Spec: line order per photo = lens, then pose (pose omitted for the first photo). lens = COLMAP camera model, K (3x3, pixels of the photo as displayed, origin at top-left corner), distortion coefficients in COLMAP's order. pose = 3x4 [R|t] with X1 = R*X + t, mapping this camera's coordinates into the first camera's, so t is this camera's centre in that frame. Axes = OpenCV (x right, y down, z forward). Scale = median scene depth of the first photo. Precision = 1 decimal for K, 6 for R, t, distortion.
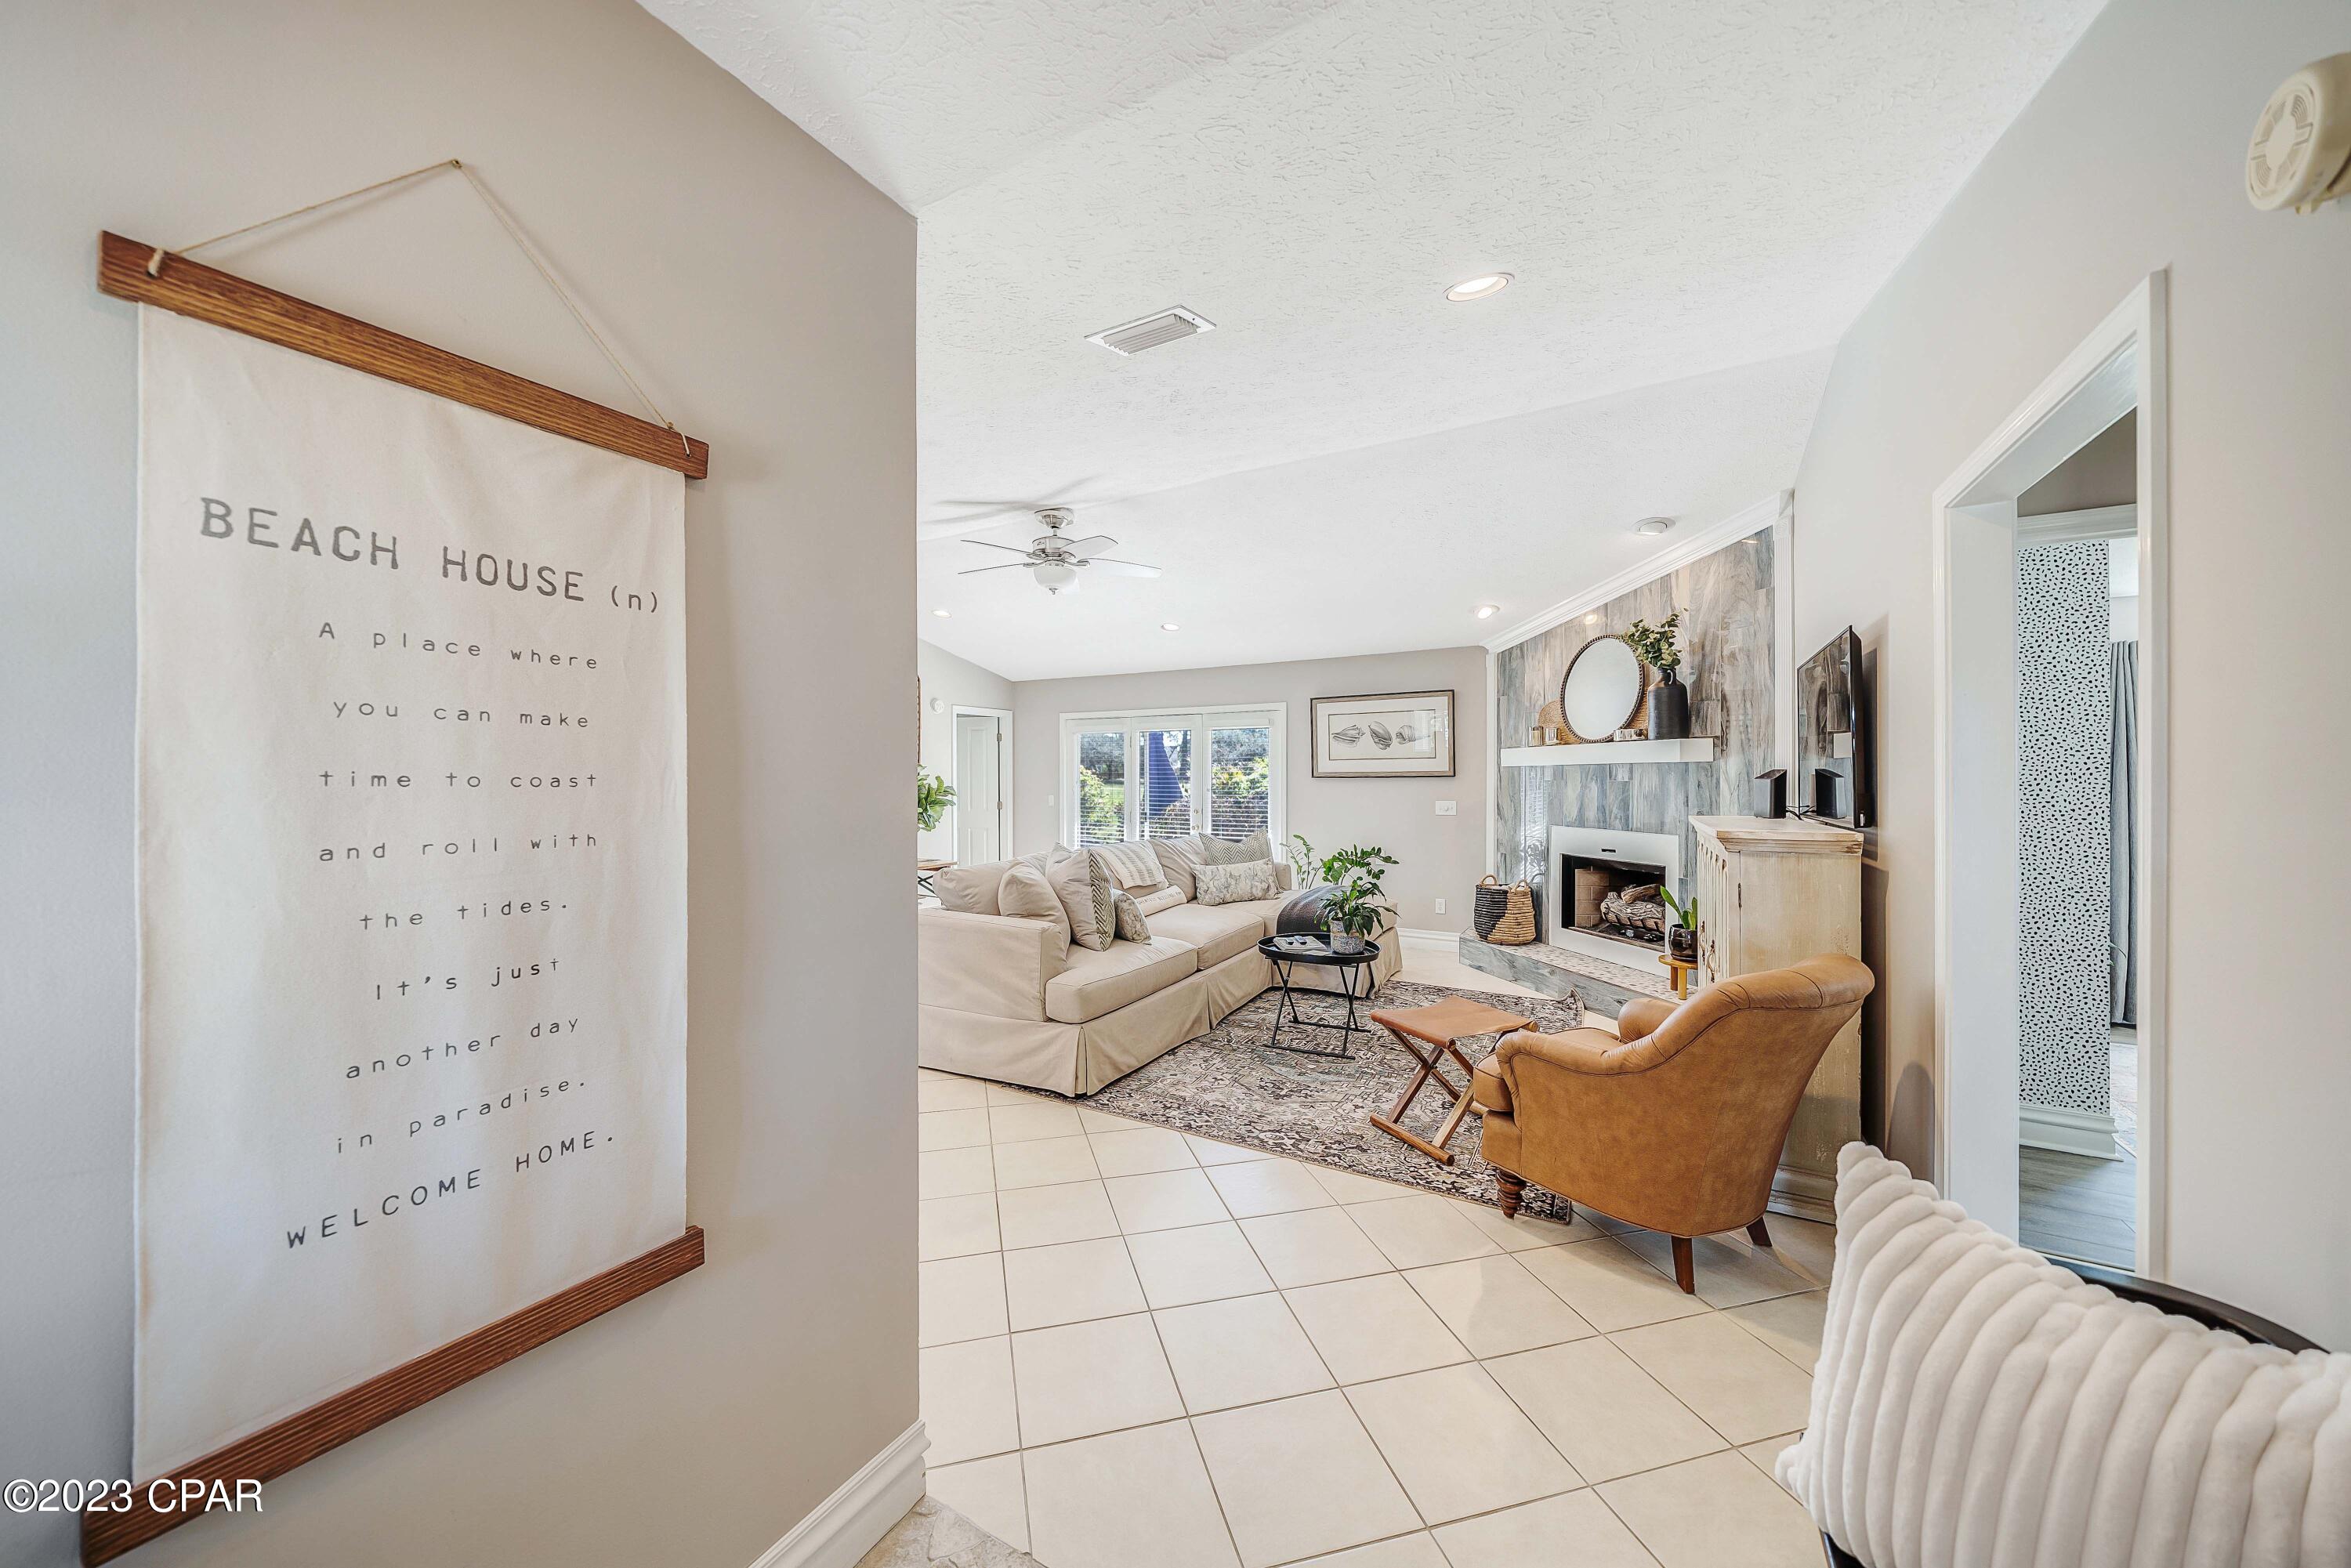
lens RADIAL K [[817.3, 0, 1156.4], [0, 817.3, 774.1], [0, 0, 1]] dist [0.000351, -0.000005]
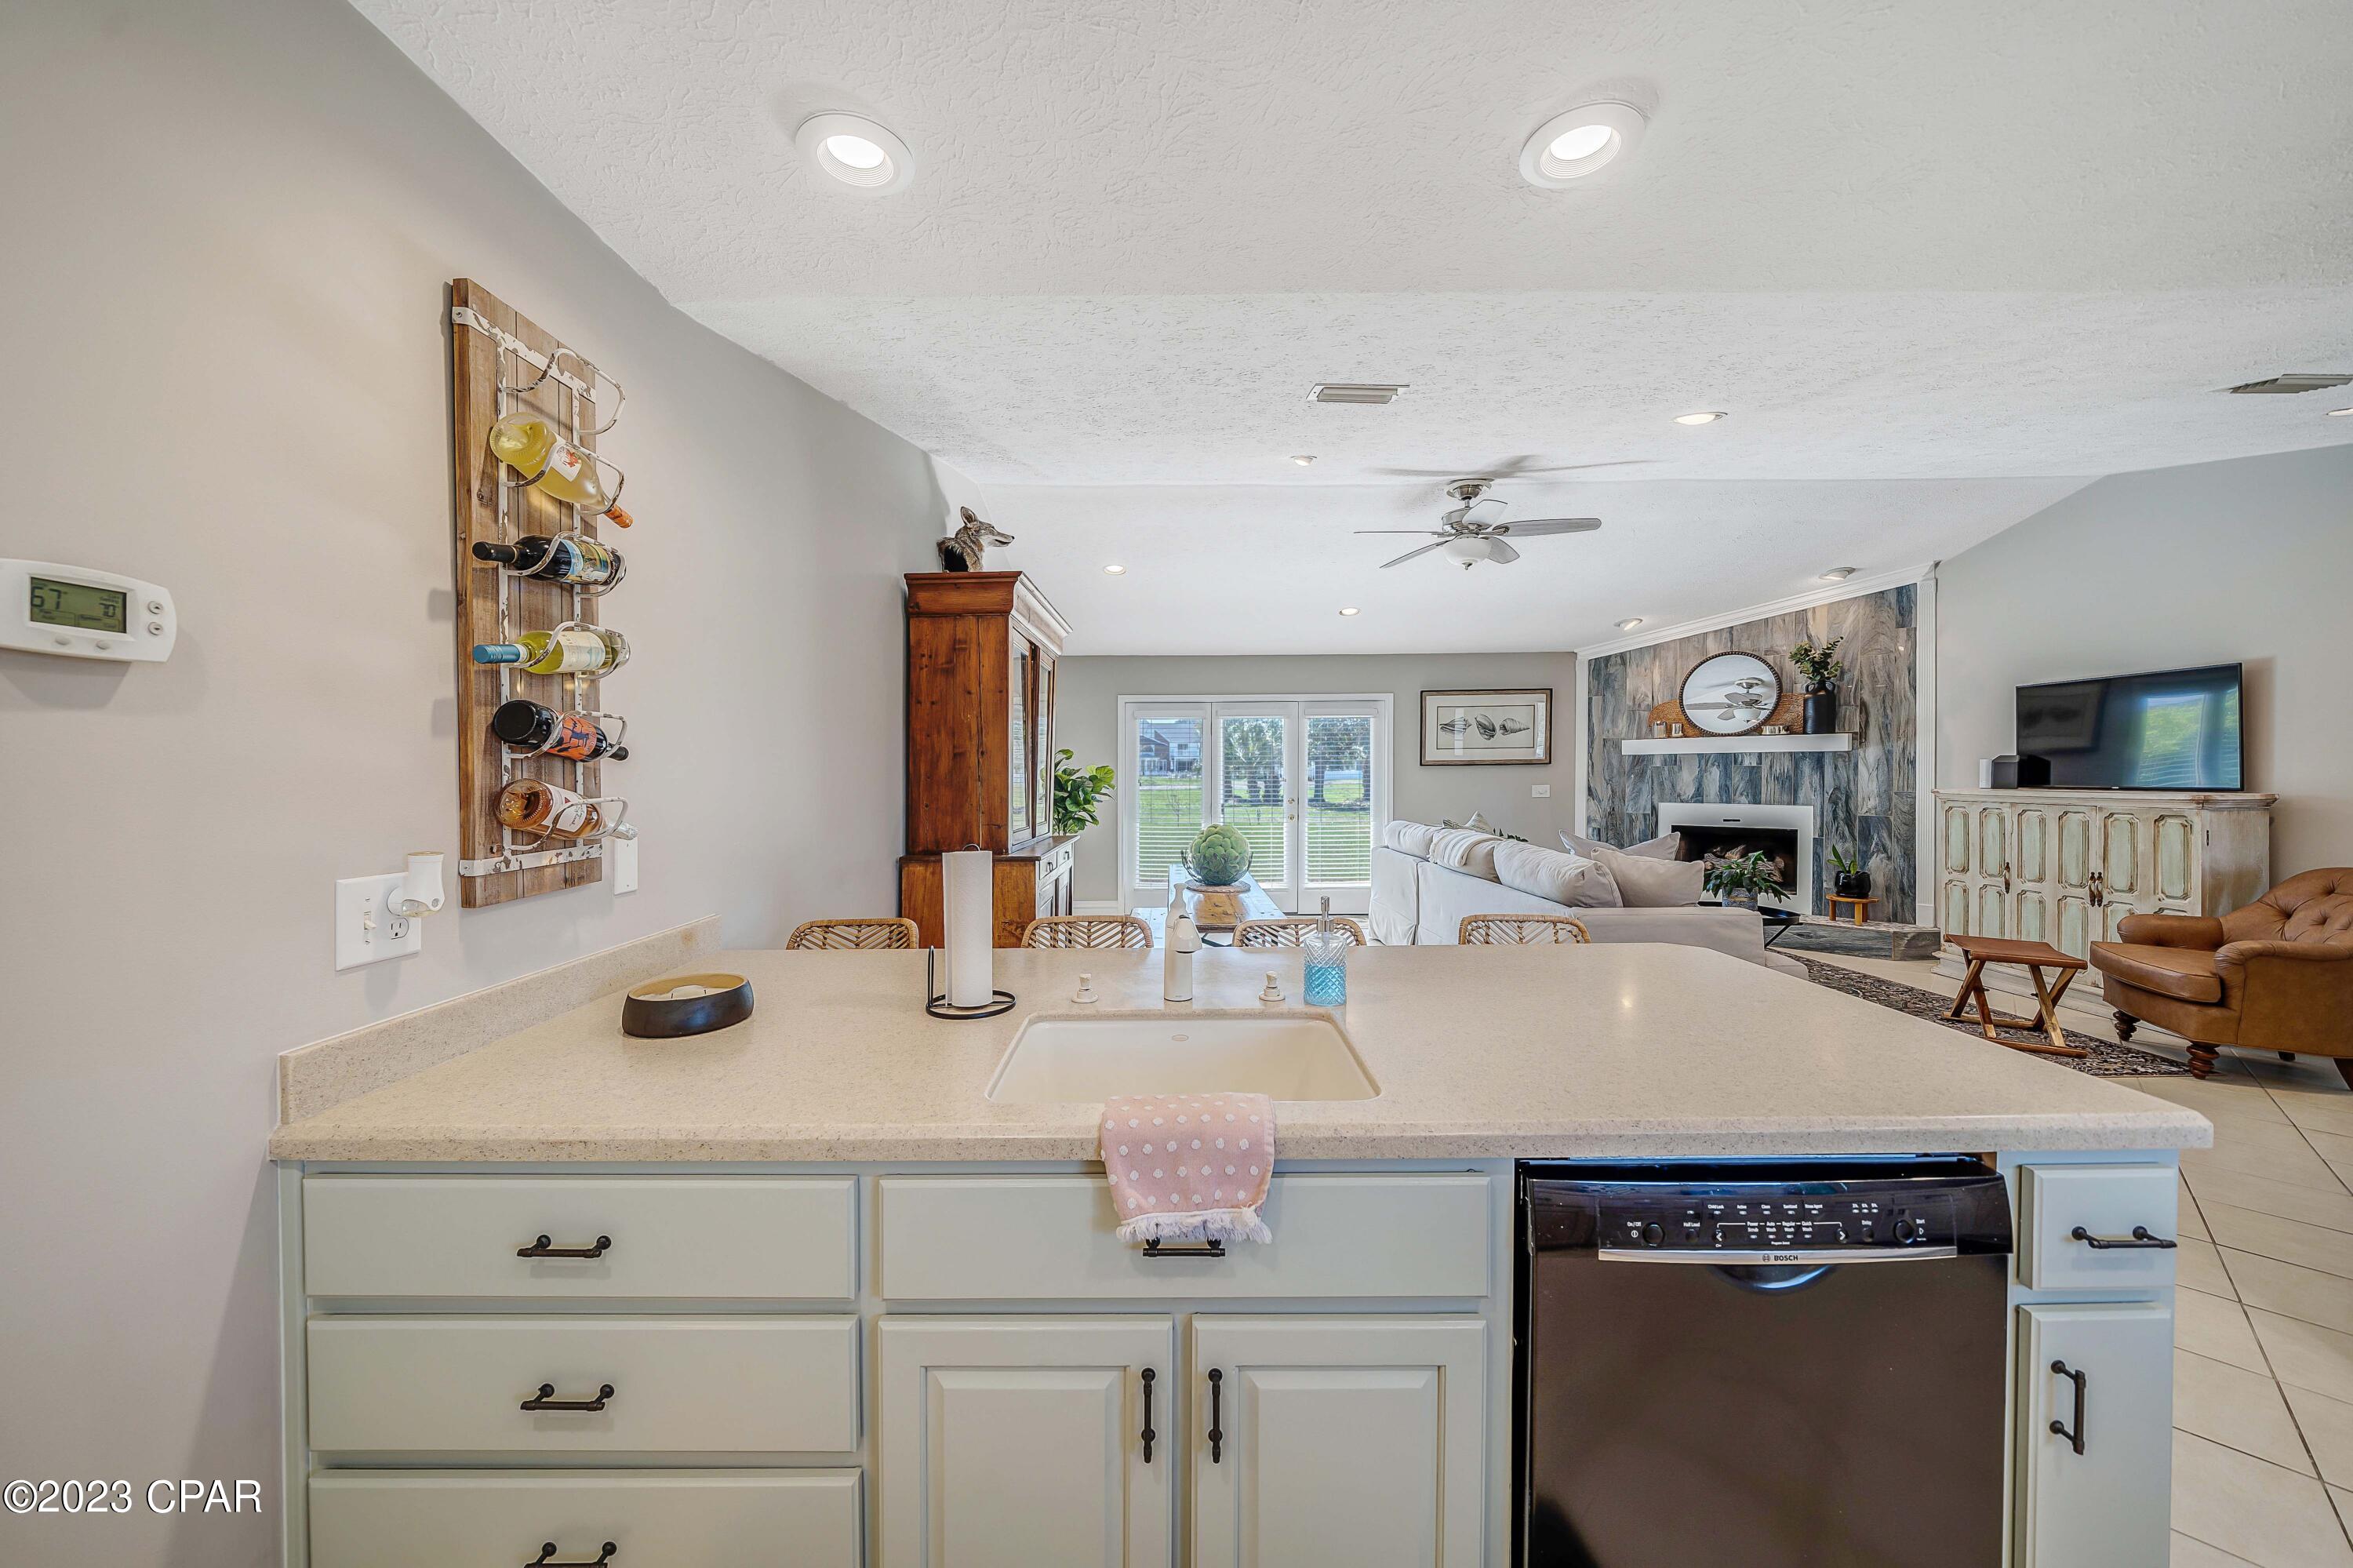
lens RADIAL K [[818.0, 0, 1167.0], [0, 818.0, 782.7], [0, 0, 1]] dist [0.000351, -0.000005]
pose [[0.862599, -0.014661, 0.505676, -0.808188], [0.004671, 0.999768, 0.021018, 0.003434], [-0.505867, -0.015768, 0.862467, 0.321426]]
